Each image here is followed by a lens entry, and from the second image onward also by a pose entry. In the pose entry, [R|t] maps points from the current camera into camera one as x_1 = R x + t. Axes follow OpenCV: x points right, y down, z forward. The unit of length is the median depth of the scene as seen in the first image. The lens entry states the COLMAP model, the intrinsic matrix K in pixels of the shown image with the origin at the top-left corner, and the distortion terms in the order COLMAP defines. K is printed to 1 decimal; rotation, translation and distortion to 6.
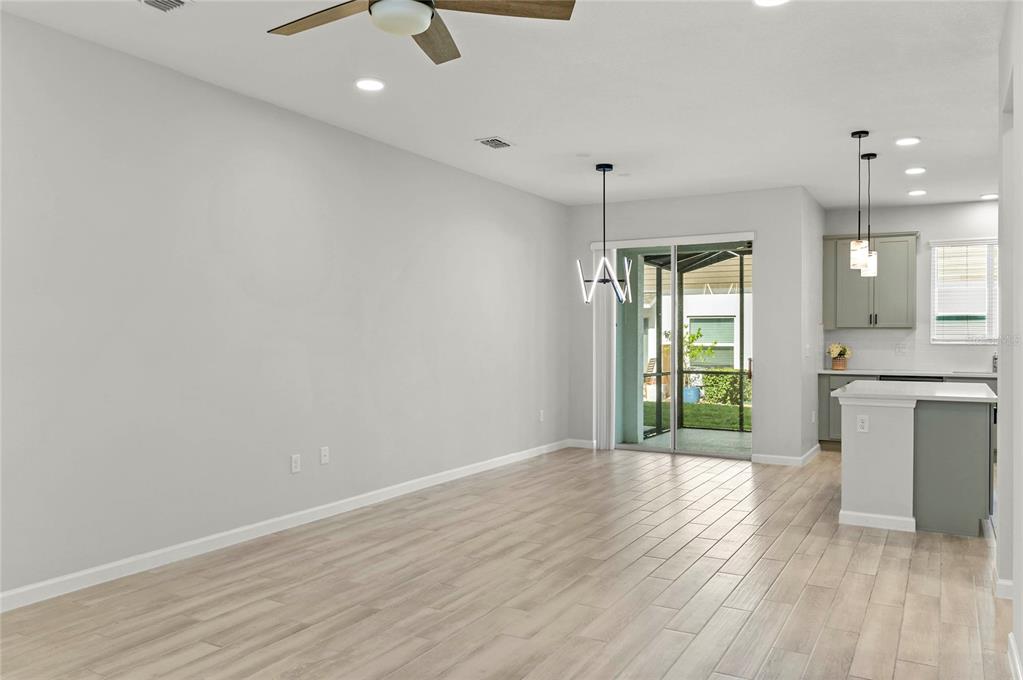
lens RADIAL K [[760.5, 0, 509.5], [0, 760.5, 338.1], [0, 0, 1]] dist [-0.003645, -0.012837]
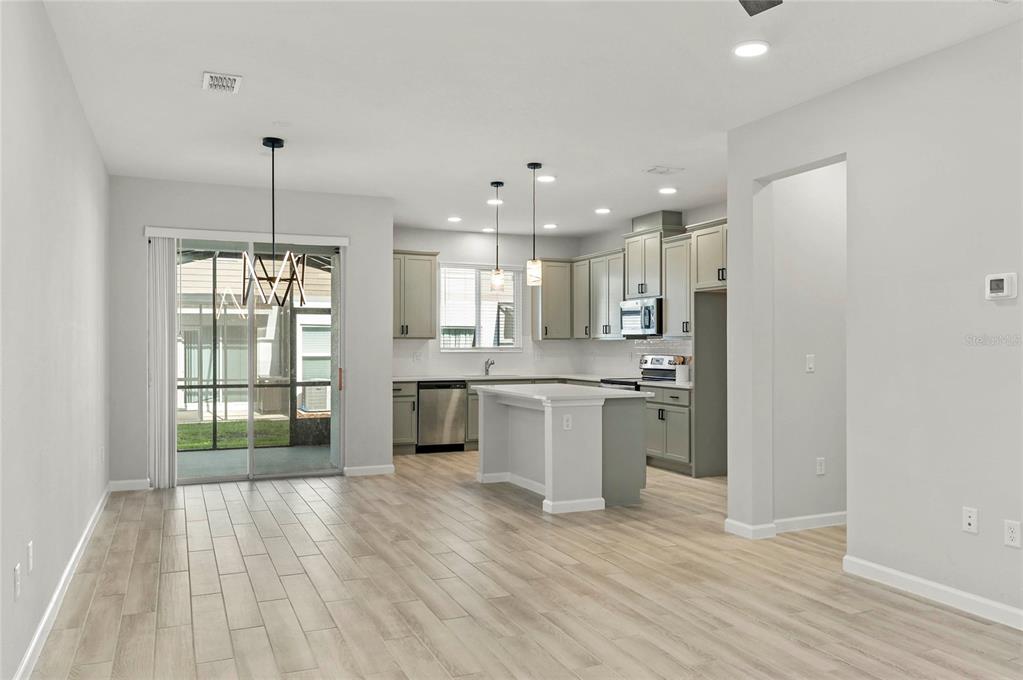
lens RADIAL K [[760.5, 0, 506.5], [0, 760.5, 350.5], [0, 0, 1]] dist [-0.003645, -0.012837]
pose [[0.601488, -0.008502, 0.798837, -0.556588], [0.004690, 0.999964, 0.007111, -0.004078], [-0.798868, -0.000530, 0.601506, 0.431203]]
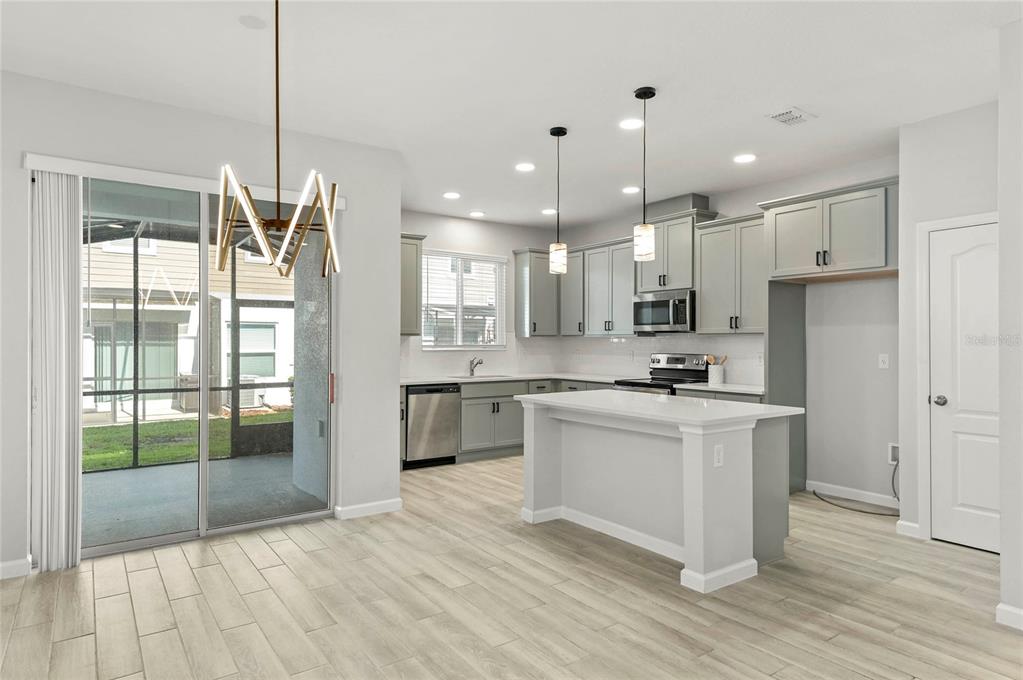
lens RADIAL K [[593.2, 0, 506.8], [0, 593.2, 342.3], [0, 0, 1]] dist [0.019955, -0.007768]
pose [[0.428002, -0.003183, 0.903772, -0.205581], [0.003234, 0.999993, 0.001991, -0.007792], [-0.903772, 0.002071, 0.428009, 1.040876]]
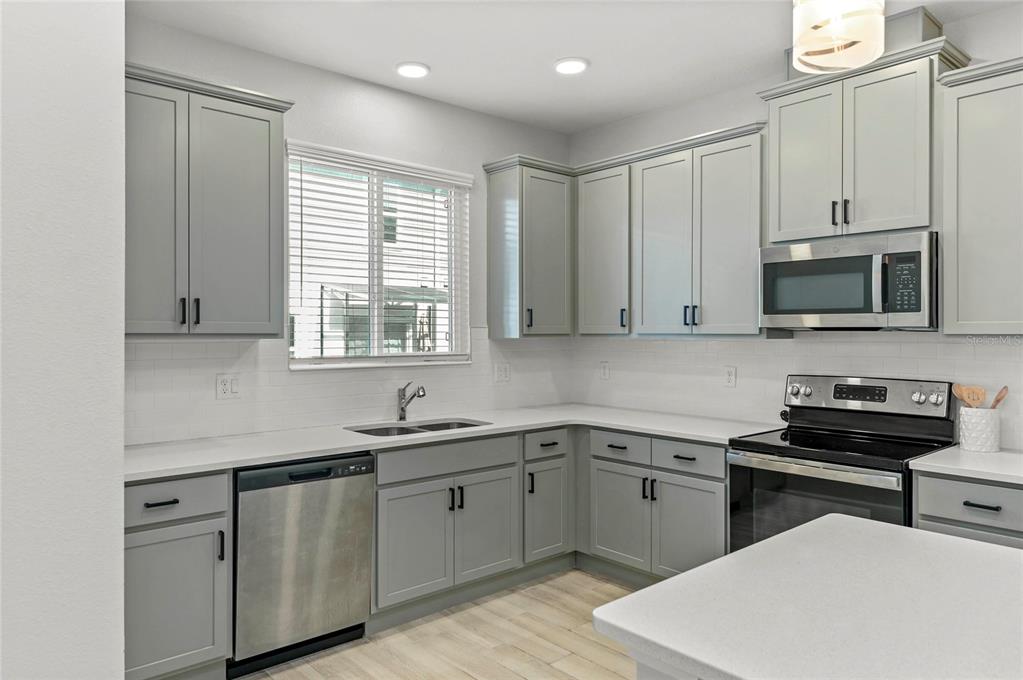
lens RADIAL K [[673.6, 0, 511.0], [0, 673.6, 335.2], [0, 0, 1]] dist [0.008788, -0.002573]
pose [[0.326411, -0.005092, 0.945214, 0.408342], [0.005160, 0.999980, 0.003605, -0.025608], [-0.945214, 0.003701, 0.326431, 1.384294]]
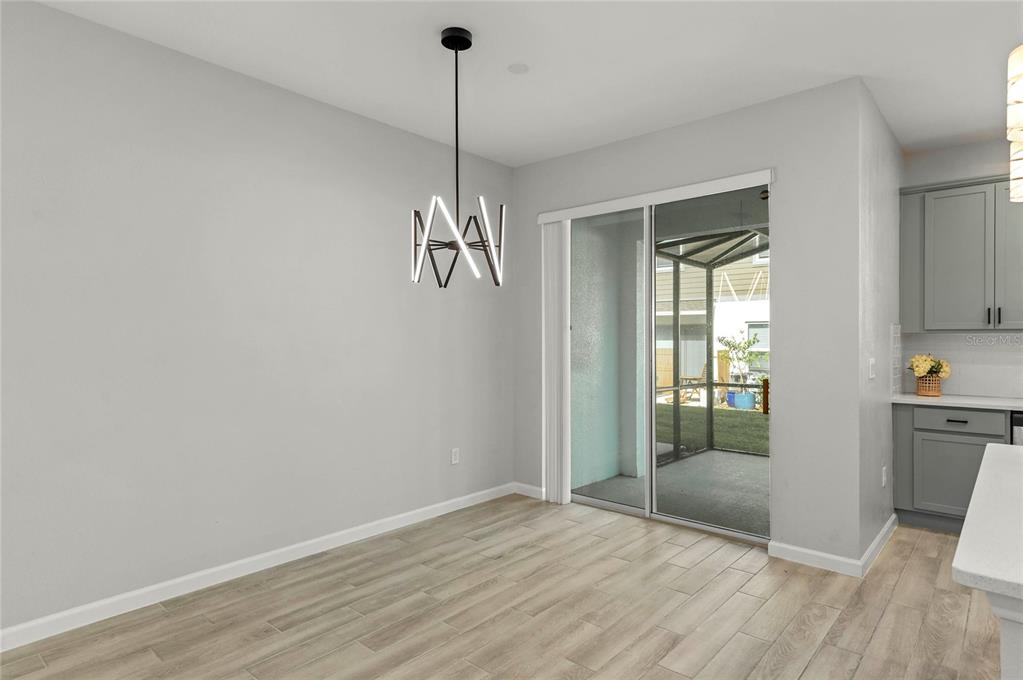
lens RADIAL K [[559.7, 0, 511.6], [0, 559.7, 338.5], [0, 0, 1]] dist [0.025347, -0.009865]
pose [[0.979478, -0.002491, -0.201535, 0.353250], [0.001060, 0.999973, -0.007206, -0.007064], [0.201547, 0.006844, 0.979455, 0.879293]]
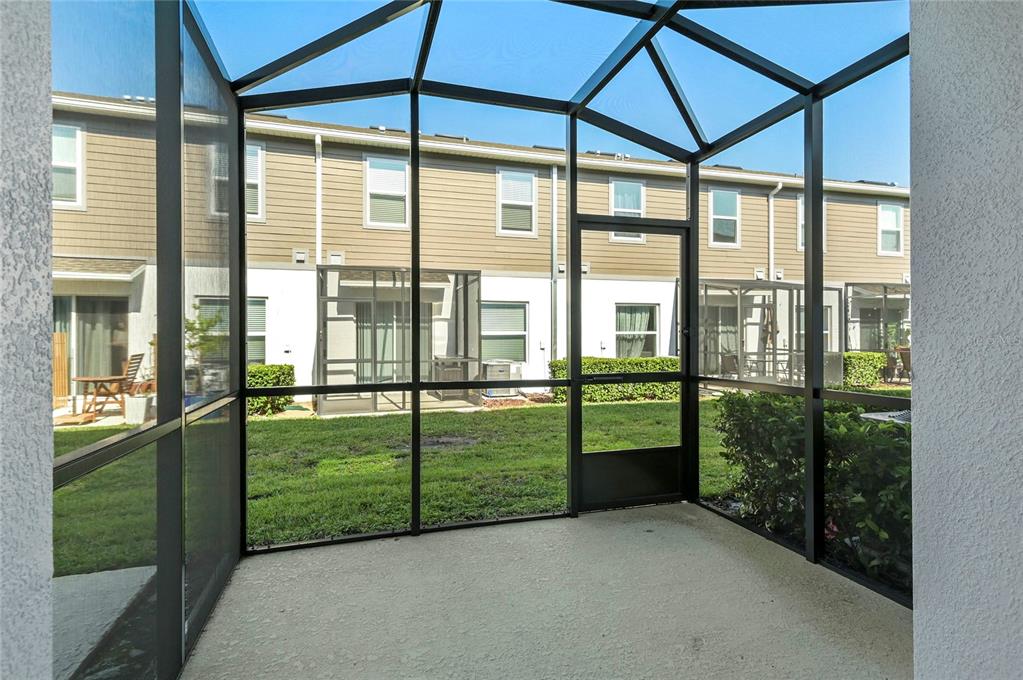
lens RADIAL K [[486.0, 0, 510.7], [0, 486.0, 334.3], [0, 0, 1]] dist [0.002903, 0.000058]
pose [[0.677927, -0.003890, 0.735119, 0.398154], [0.007406, 0.999971, -0.001538, 0.053414], [-0.735092, 0.006487, 0.677937, 2.054084]]
